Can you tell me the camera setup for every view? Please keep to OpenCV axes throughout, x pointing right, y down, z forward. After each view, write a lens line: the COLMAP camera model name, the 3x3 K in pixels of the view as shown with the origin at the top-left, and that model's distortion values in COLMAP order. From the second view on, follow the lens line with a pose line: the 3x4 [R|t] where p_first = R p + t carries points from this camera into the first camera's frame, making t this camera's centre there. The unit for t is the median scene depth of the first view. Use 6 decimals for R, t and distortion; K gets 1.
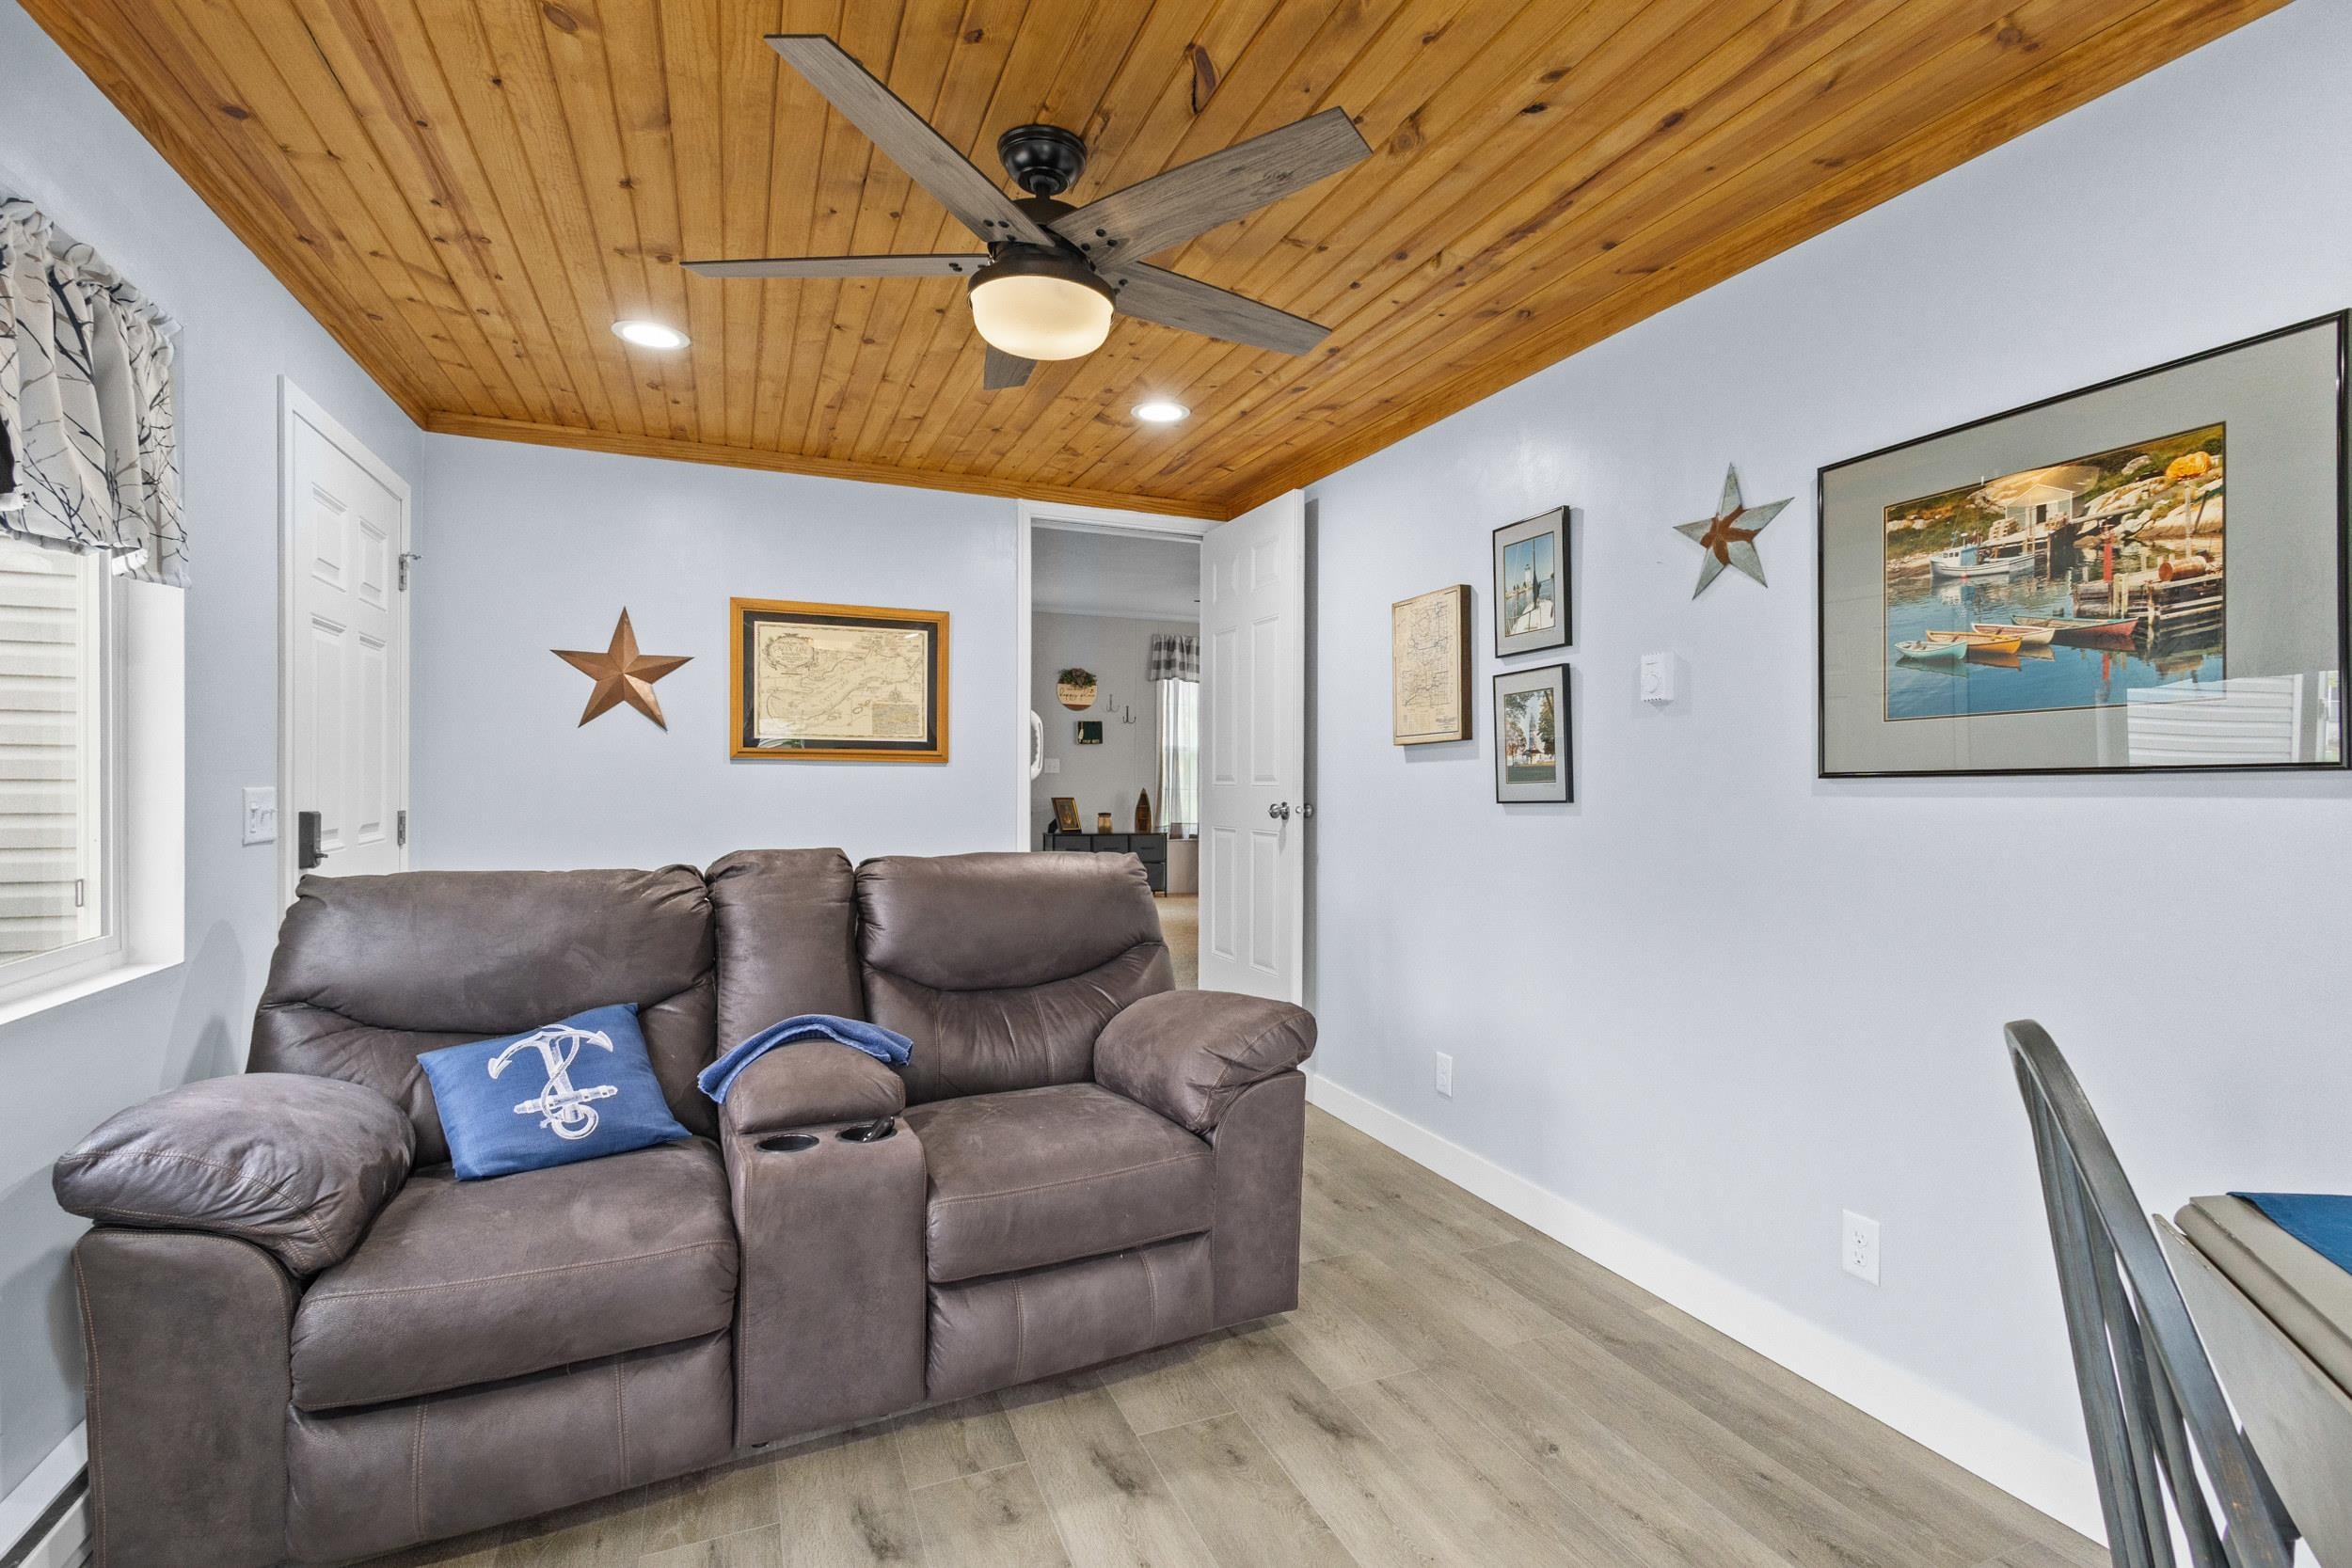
lens RADIAL K [[1074.3, 0, 1170.1], [0, 1074.3, 780.5], [0, 0, 1]] dist [0.004347, -0.000672]
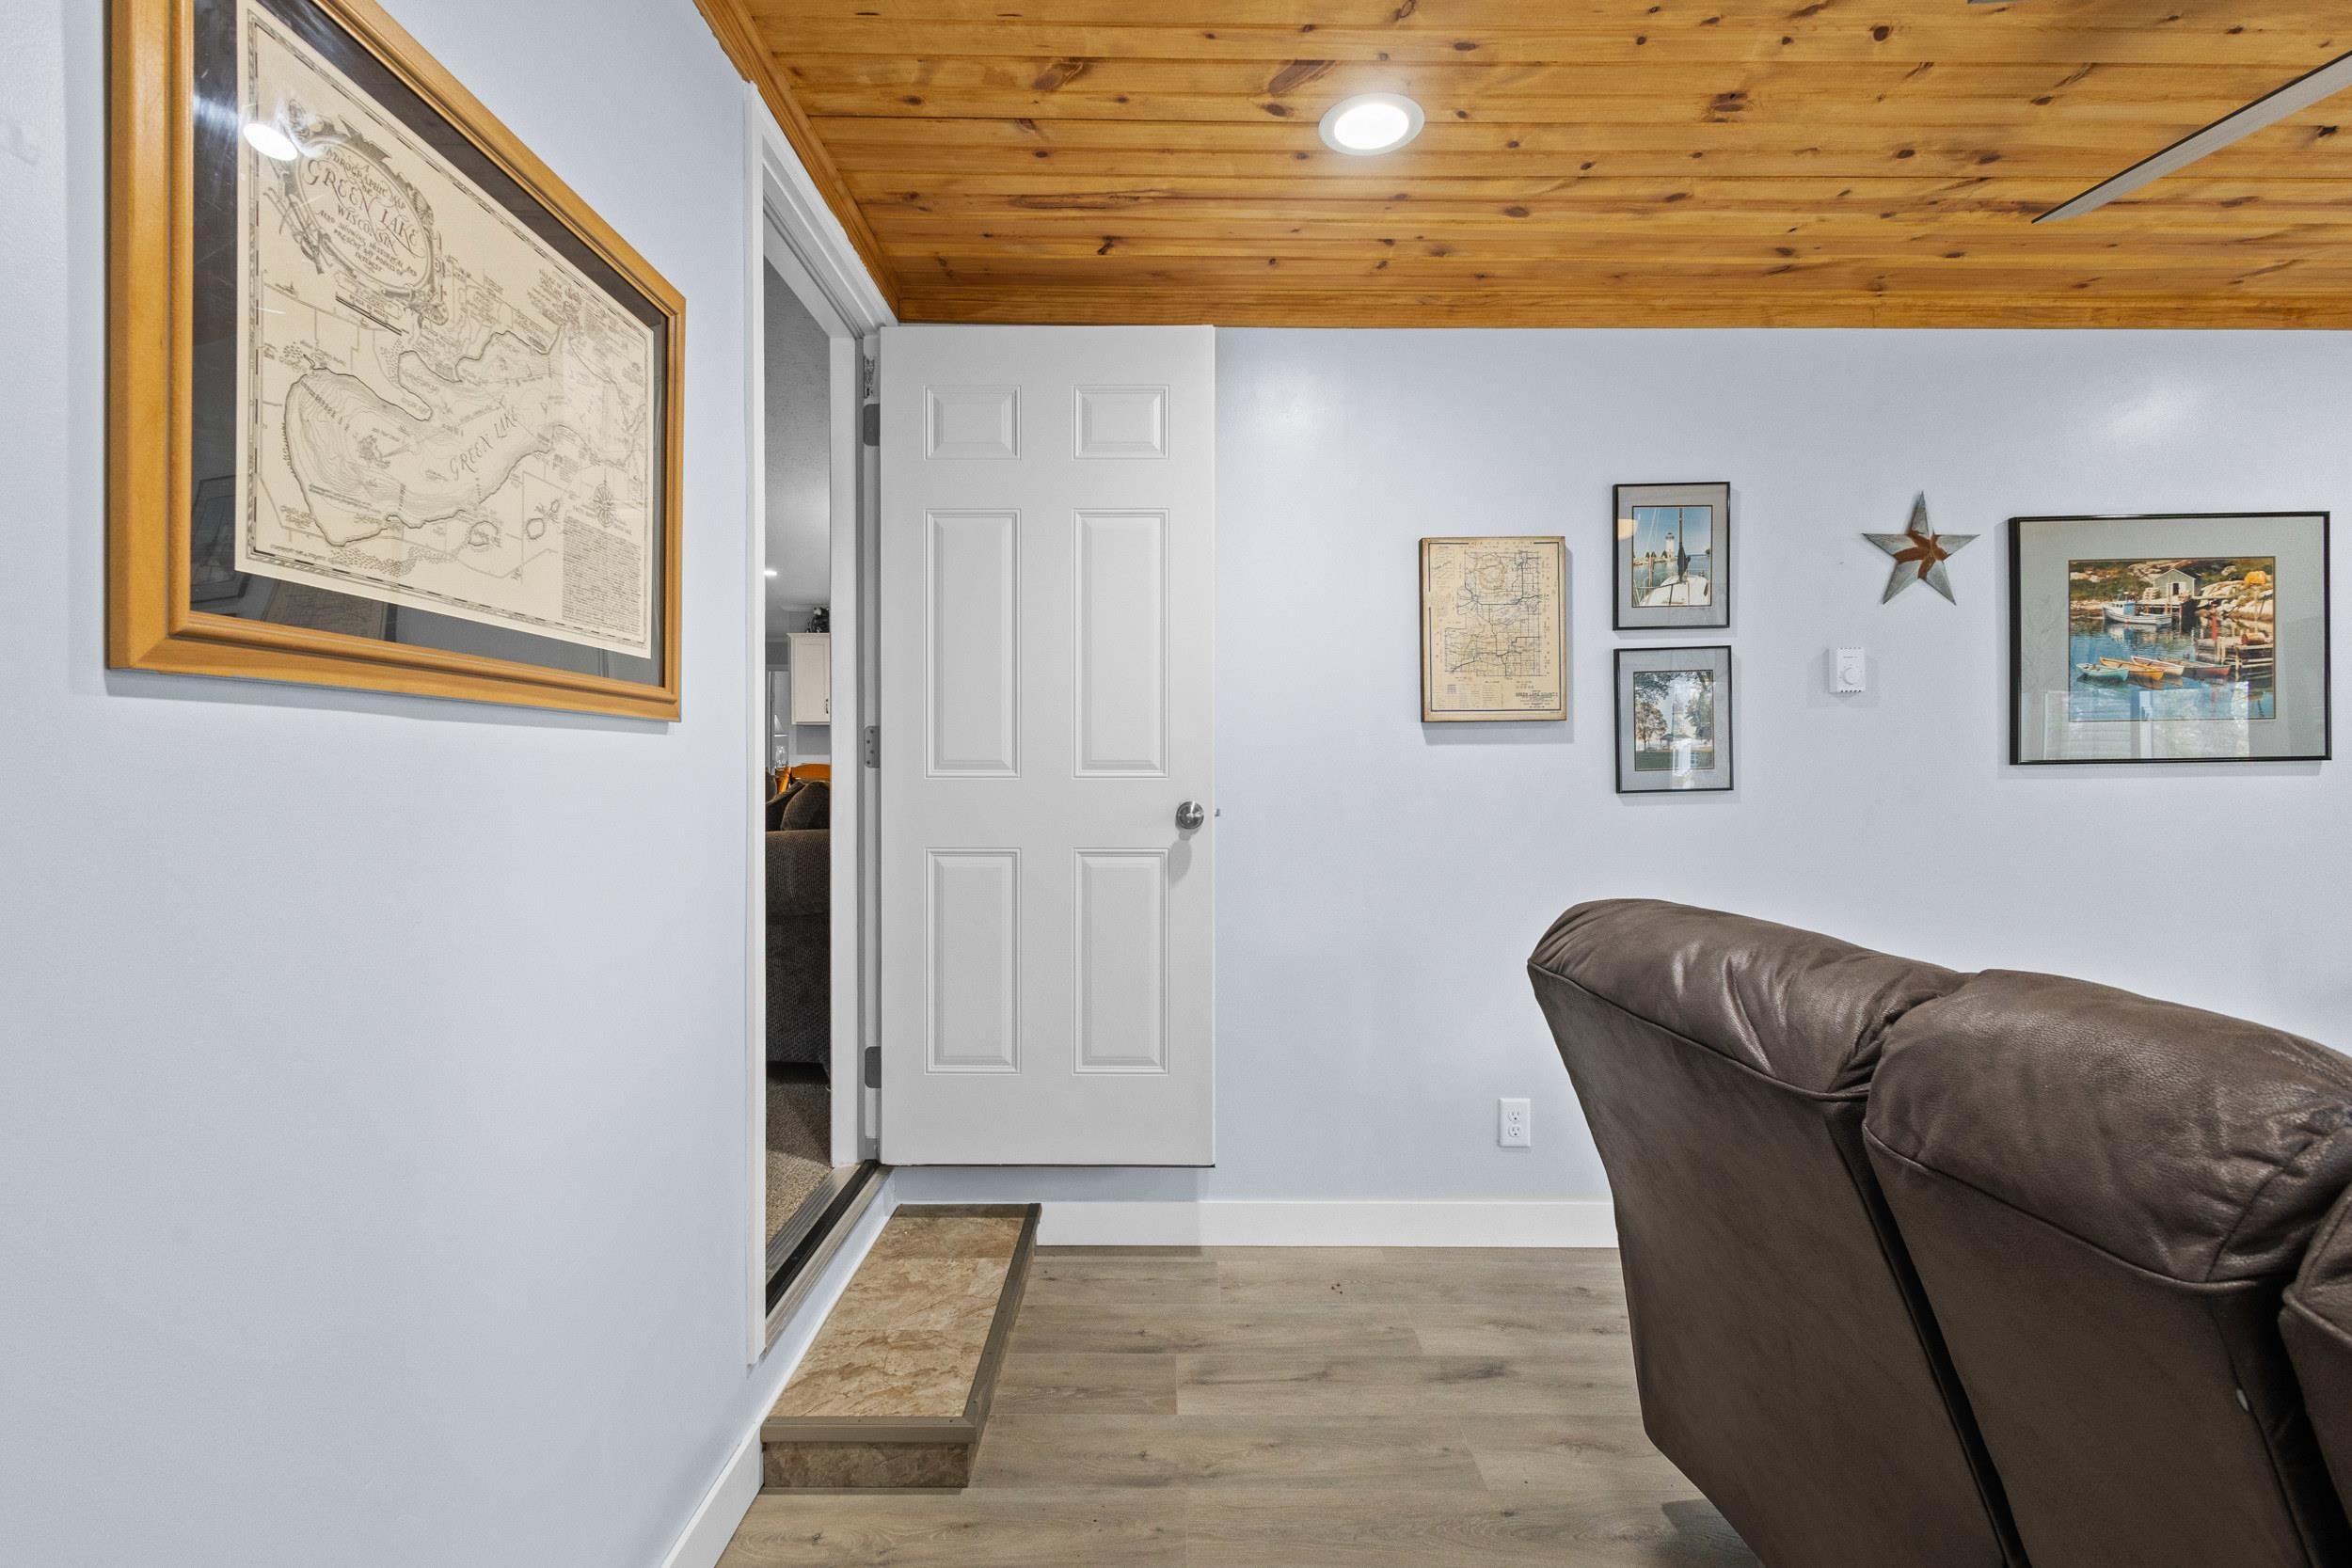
lens RADIAL K [[1074.3, 0, 1177.3], [0, 1074.3, 766.3], [0, 0, 1]] dist [0.004347, -0.000672]
pose [[0.388563, -0.003657, 0.921415, -1.043055], [0.002747, 0.999992, 0.002810, -0.007201], [-0.921418, 0.001439, 0.388570, 1.578380]]
